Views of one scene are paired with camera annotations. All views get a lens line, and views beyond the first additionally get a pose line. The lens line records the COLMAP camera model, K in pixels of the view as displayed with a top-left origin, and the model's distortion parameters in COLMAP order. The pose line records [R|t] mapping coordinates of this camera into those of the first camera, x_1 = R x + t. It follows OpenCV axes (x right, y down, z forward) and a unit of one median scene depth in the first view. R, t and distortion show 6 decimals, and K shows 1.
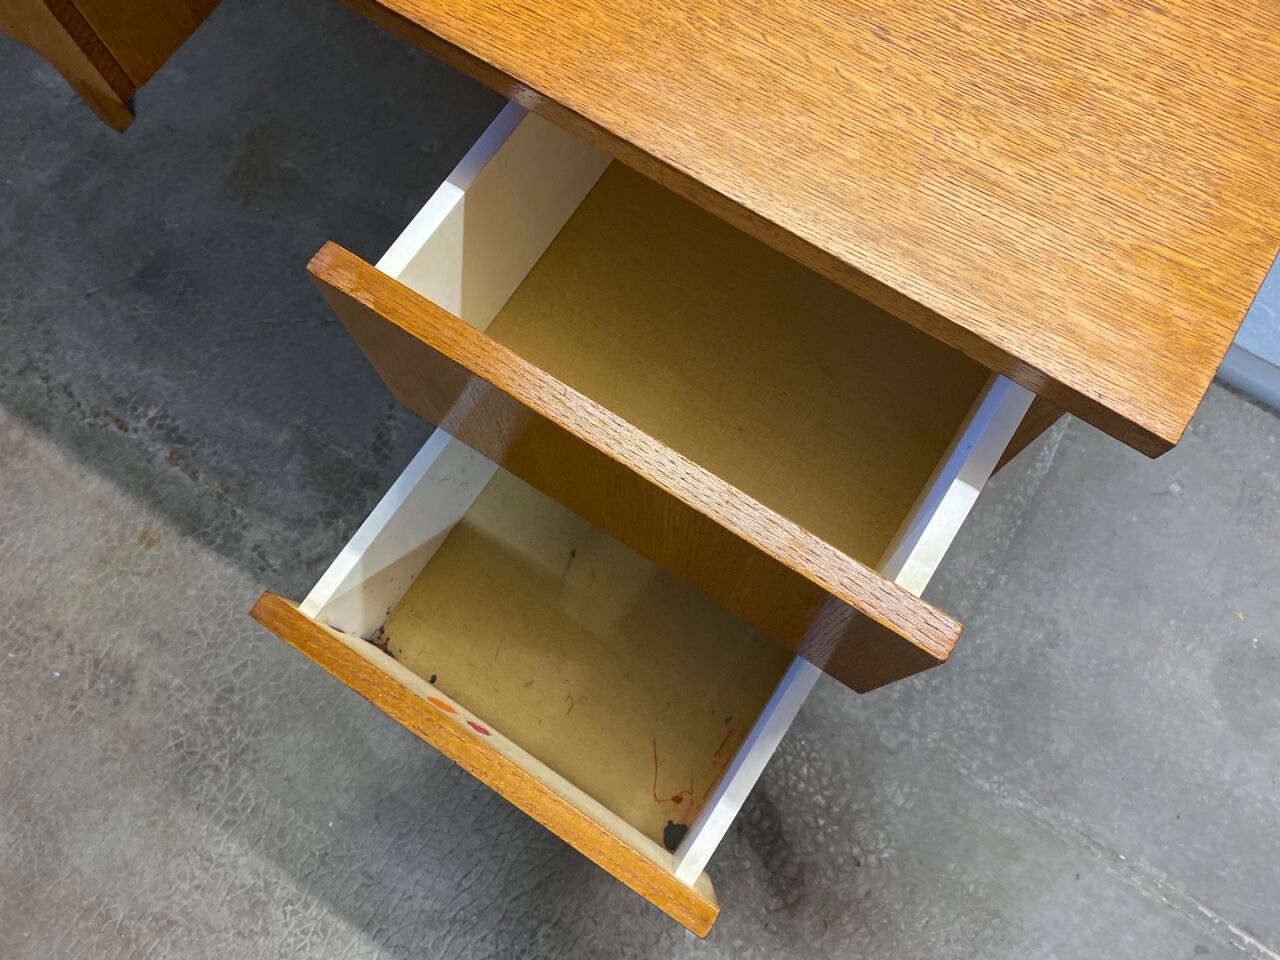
lens RADIAL K [[999.2, 0, 644.5], [0, 999.2, 468.5], [0, 0, 1]] dist [0.003906, 0.003225]
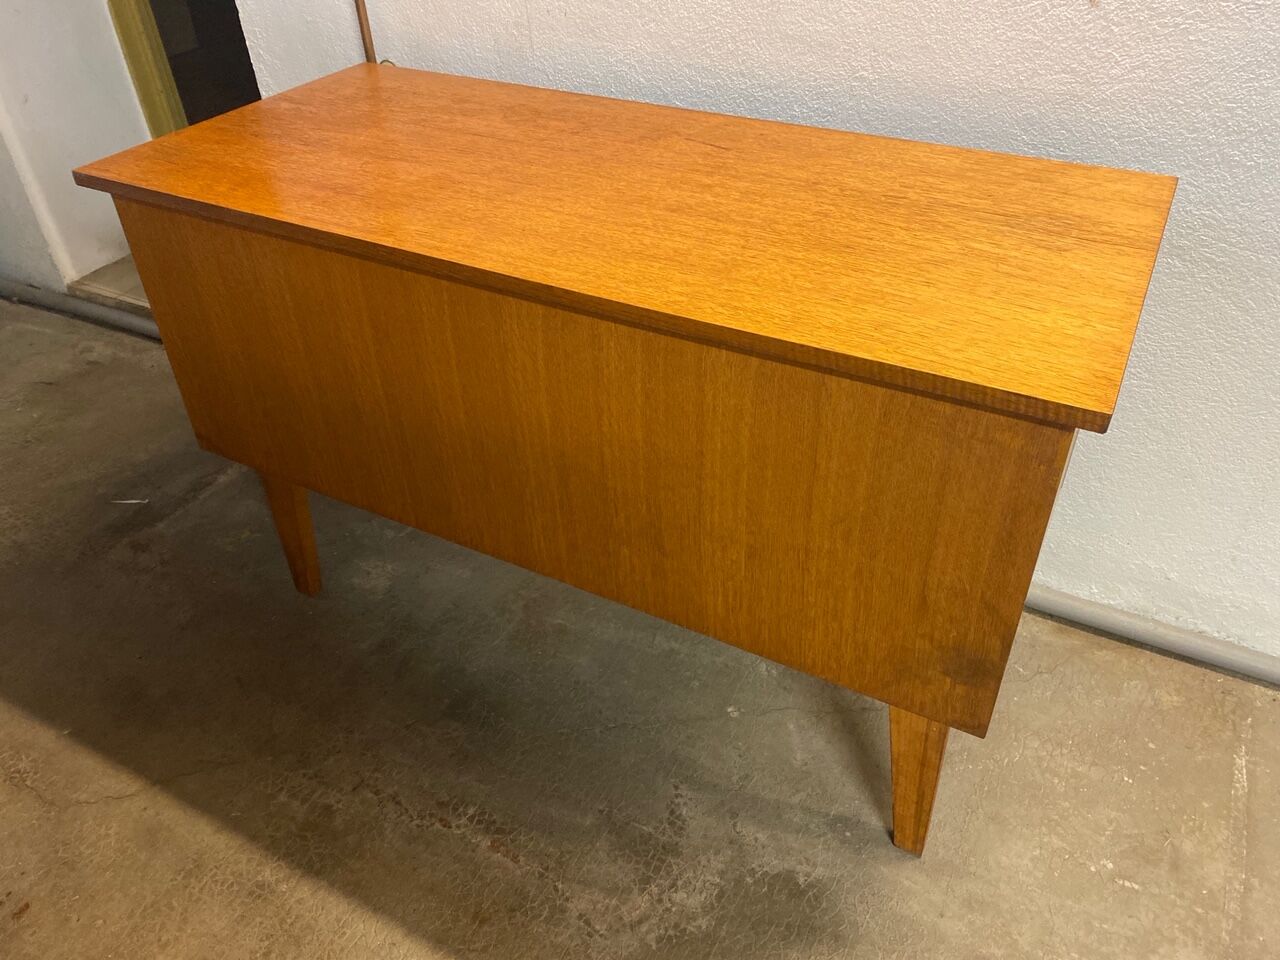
lens RADIAL K [[991.3, 0, 637.2], [0, 991.3, 465.2], [0, 0, 1]] dist [0.011373, -0.000378]
pose [[0.996013, -0.068507, 0.057131, -0.346244], [0.088991, 0.807247, -0.583466, 0.310976], [-0.006147, 0.586224, 0.810126, -0.160390]]
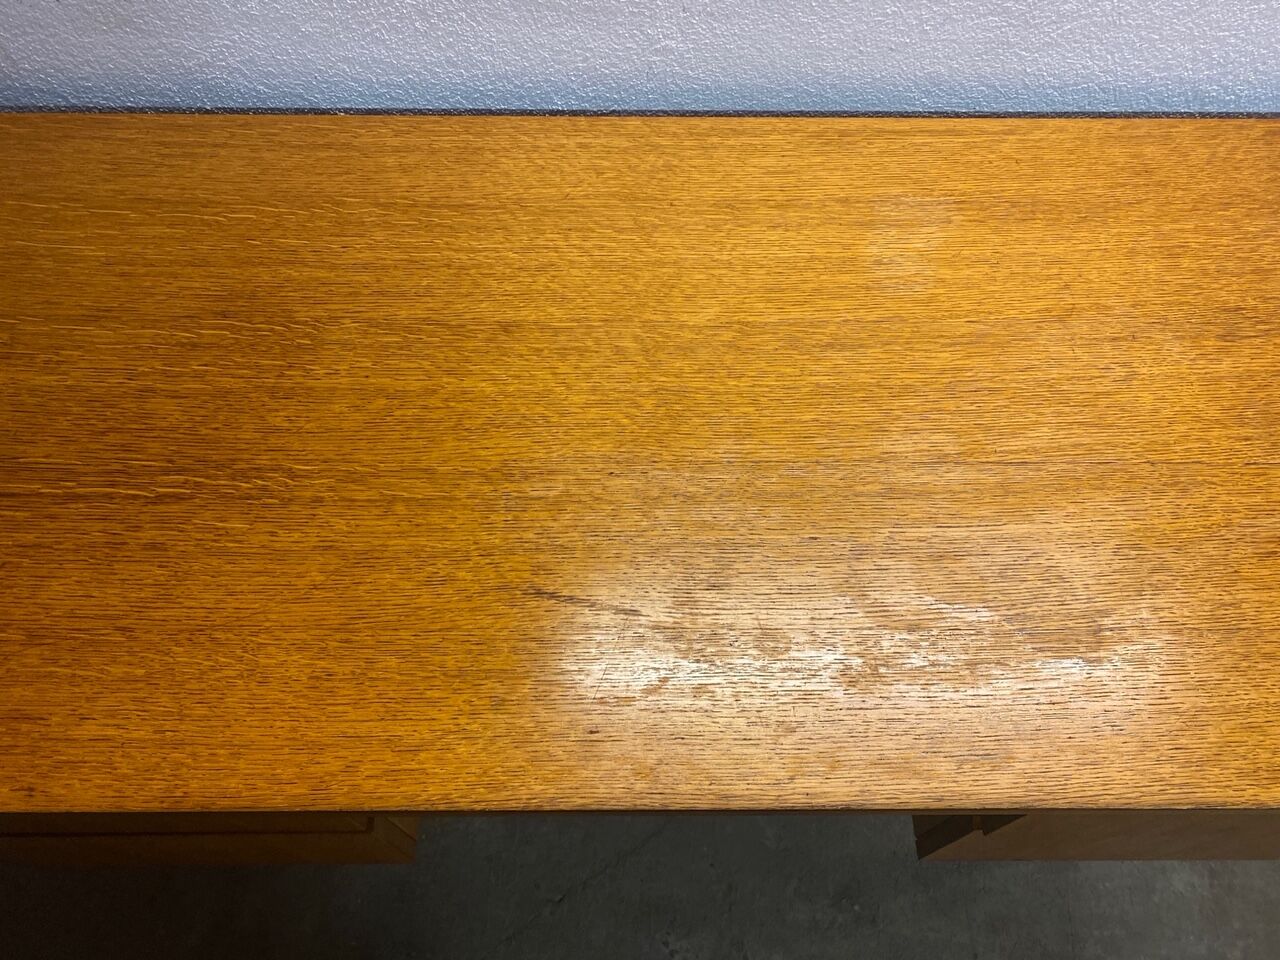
lens RADIAL K [[993.2, 0, 641.0], [0, 993.2, 465.2], [0, 0, 1]] dist [0.008504, -0.002805]
pose [[0.836845, -0.473074, 0.275484, -0.329697], [0.519395, 0.845118, -0.126504, -0.362460], [-0.172971, 0.248950, 0.952946, -0.074187]]
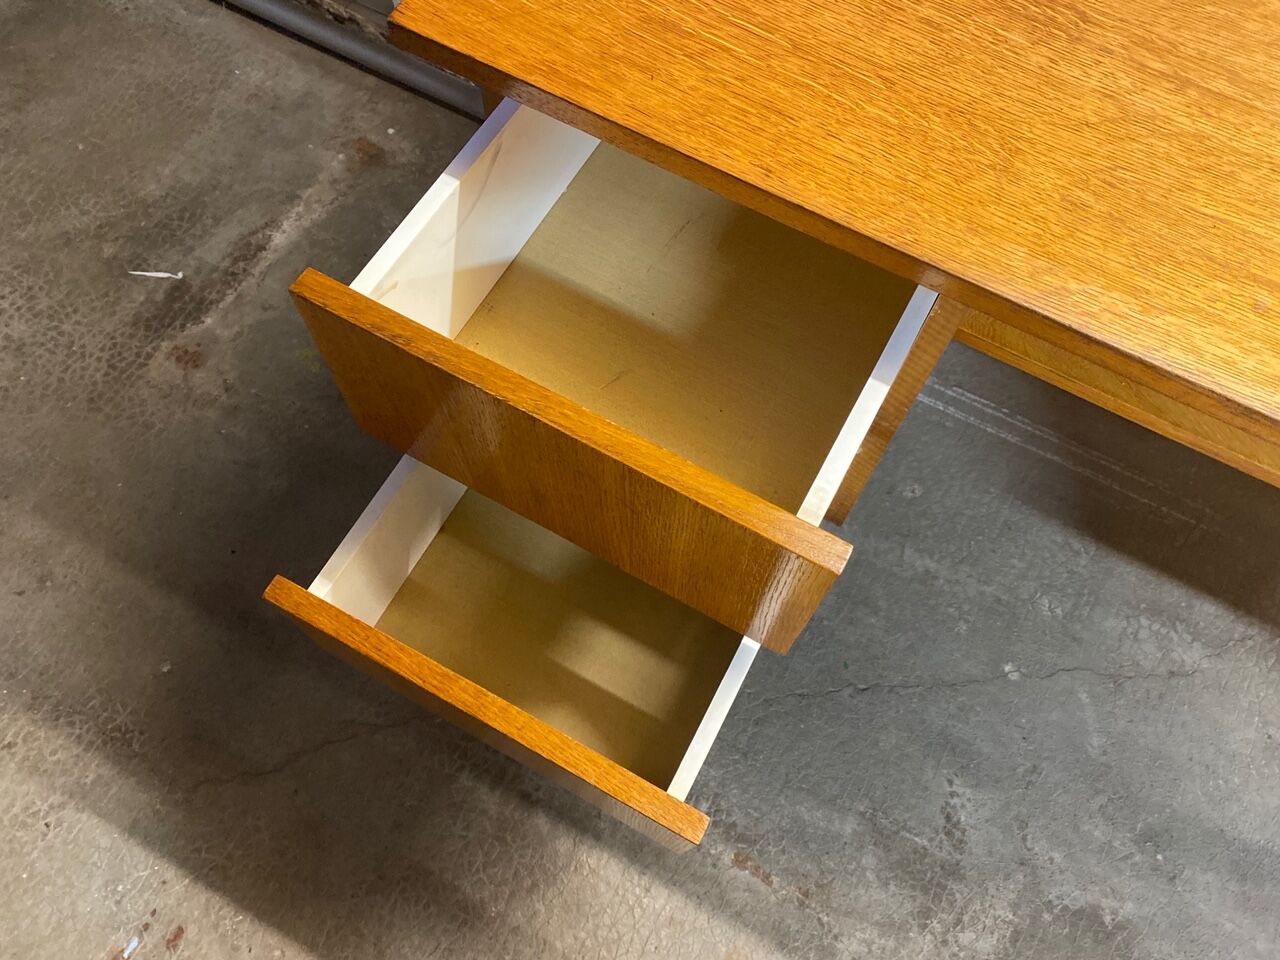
lens RADIAL K [[989.1, 0, 651.7], [0, 989.1, 464.3], [0, 0, 1]] dist [0.007462, 0.006045]
pose [[0.996024, -0.049793, 0.073869, -0.603785], [0.059620, 0.988716, -0.137430, -0.253690], [-0.066193, 0.141288, 0.987753, 0.042021]]
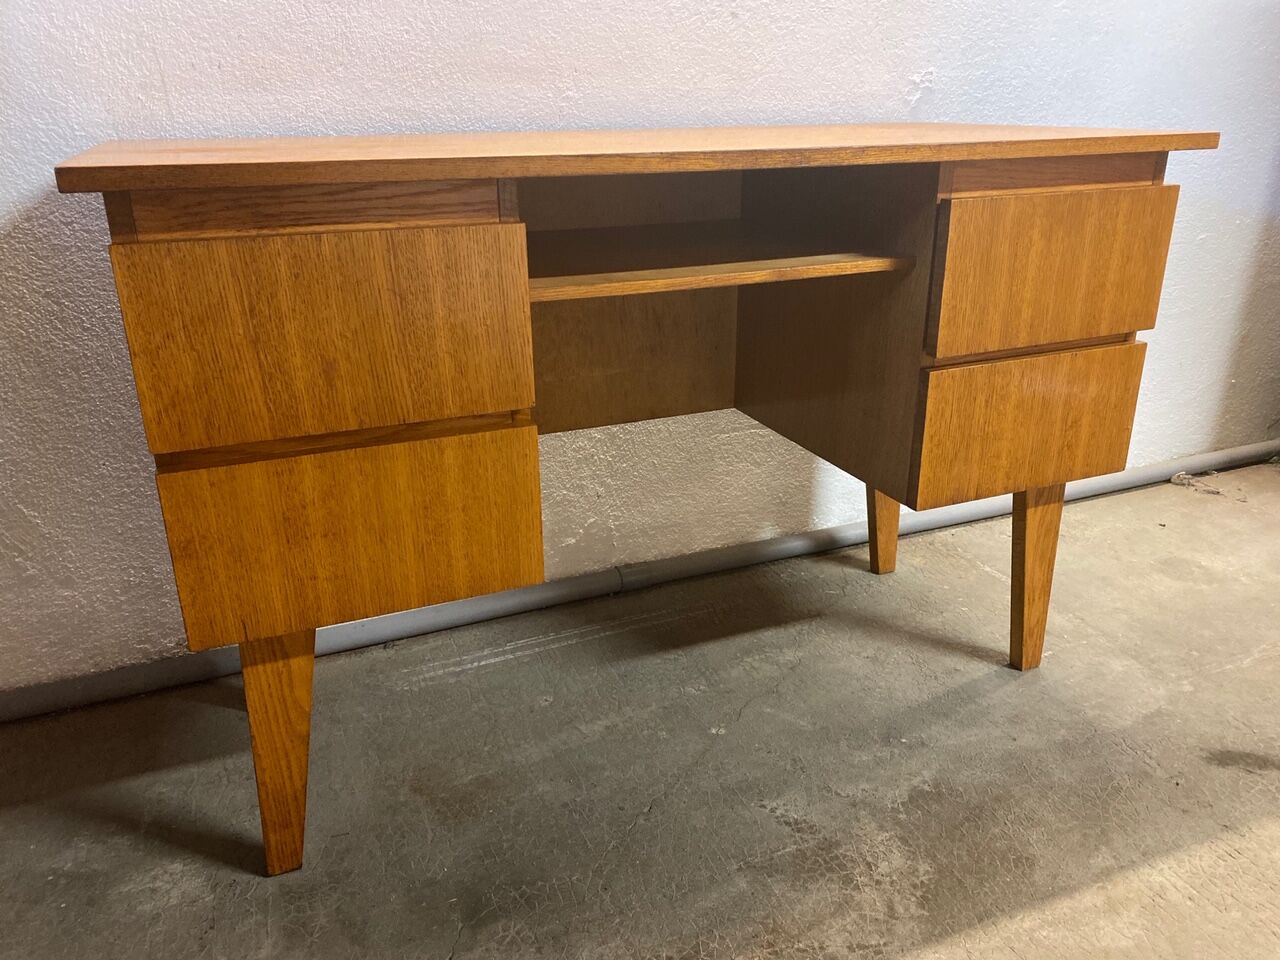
lens RADIAL K [[991.8, 0, 640.3], [0, 991.8, 472.4], [0, 0, 1]] dist [0.010127, -0.001044]
pose [[0.562816, -0.296280, 0.771658, -1.016792], [0.792240, 0.459653, -0.401342, 0.088673], [-0.235785, 0.837220, 0.493425, 0.255346]]
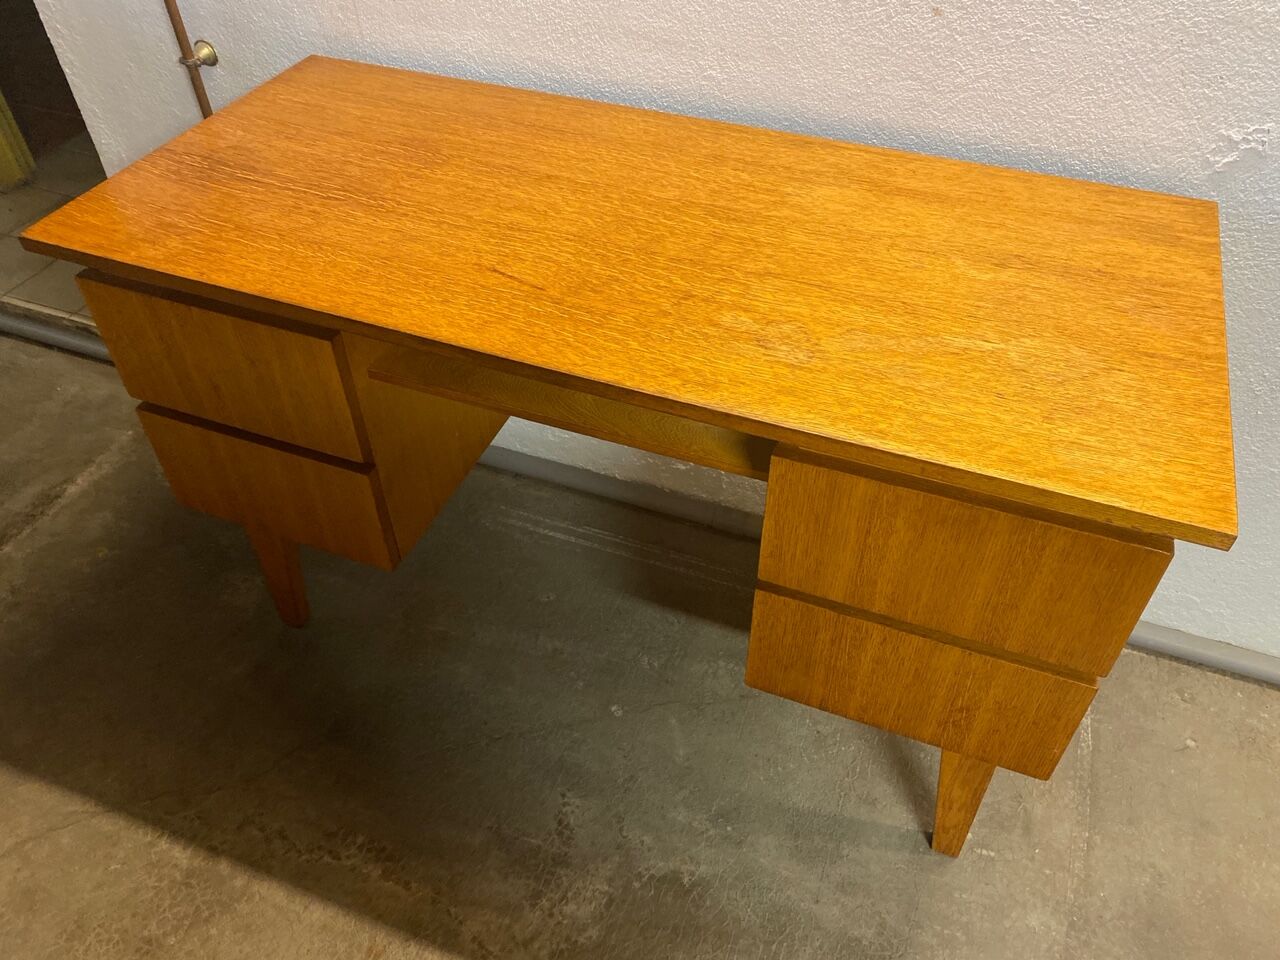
lens RADIAL K [[991.7, 0, 635.1], [0, 991.7, 467.6], [0, 0, 1]] dist [0.004372, 0.007367]
pose [[0.980053, -0.137882, 0.143122, -0.291182], [0.190346, 0.858287, -0.476562, 0.185024], [-0.057130, 0.494299, 0.867413, -0.227920]]
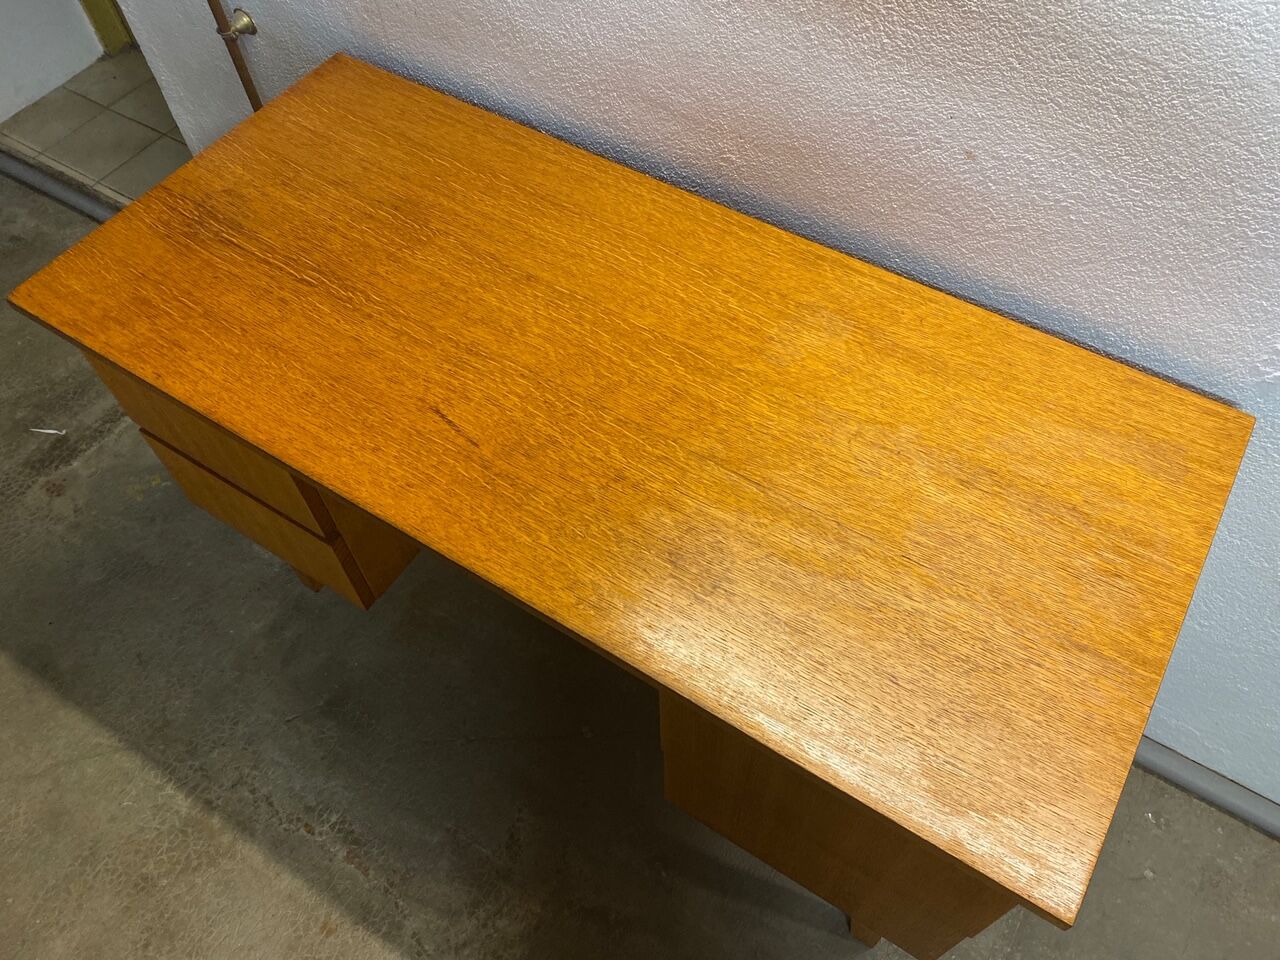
lens RADIAL K [[991.8, 0, 640.3], [0, 991.8, 472.4], [0, 0, 1]] dist [0.010127, -0.001044]
pose [[0.999809, -0.016481, -0.010538, -0.081338], [0.012542, 0.953469, -0.301230, -0.091751], [0.015012, 0.301040, 0.953493, -0.344550]]
